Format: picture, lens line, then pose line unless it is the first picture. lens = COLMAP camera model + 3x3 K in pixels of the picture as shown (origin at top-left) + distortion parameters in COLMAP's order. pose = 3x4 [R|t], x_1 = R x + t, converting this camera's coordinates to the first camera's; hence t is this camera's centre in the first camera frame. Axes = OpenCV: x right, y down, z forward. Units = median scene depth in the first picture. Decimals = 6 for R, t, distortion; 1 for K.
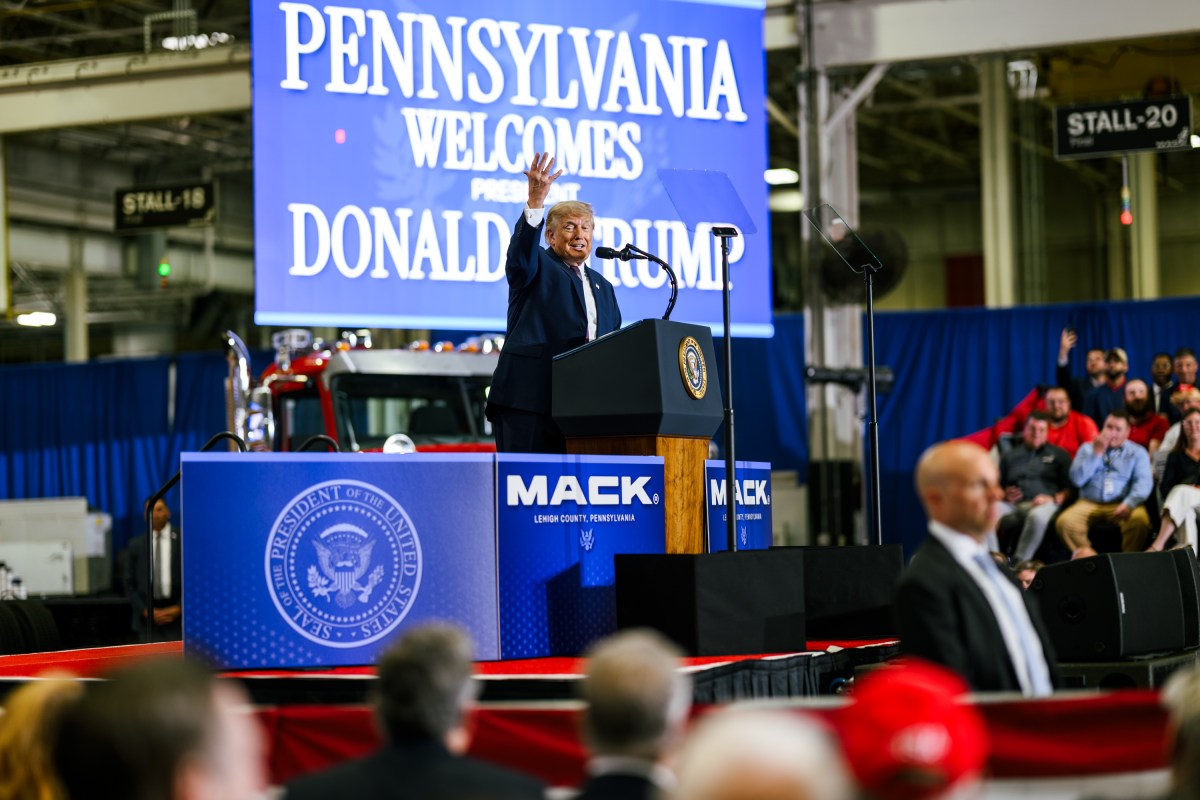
lens RADIAL K [[2607.8, 0, 571.6], [0, 2607.8, 399.0], [0, 0, 1]] dist [-0.046191, 0.545205]
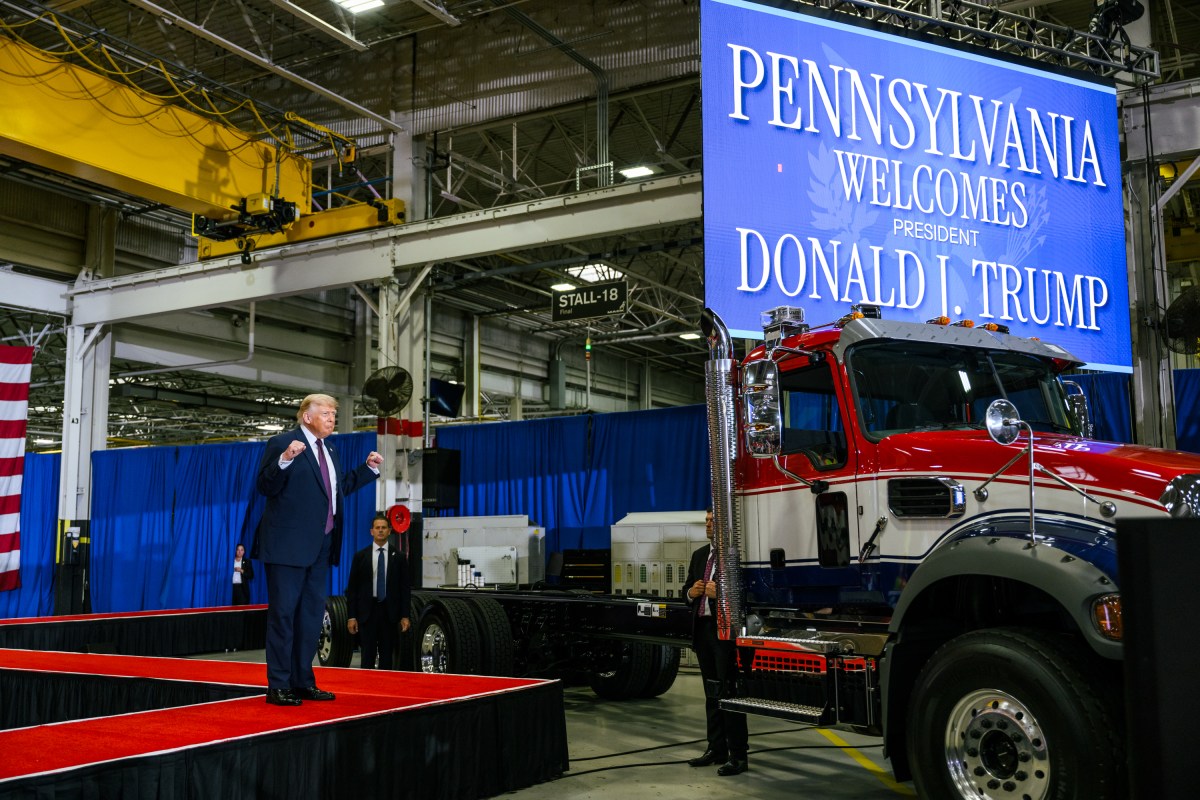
lens RADIAL K [[1168.9, 0, 599.6], [0, 1168.9, 408.7], [0, 0, 1]] dist [0.002274, -0.000770]
pose [[0.993528, 0.006349, -0.113412, -0.091654], [-0.013846, 0.997761, -0.065438, 0.025693], [0.112743, 0.066585, 0.991391, 0.449379]]
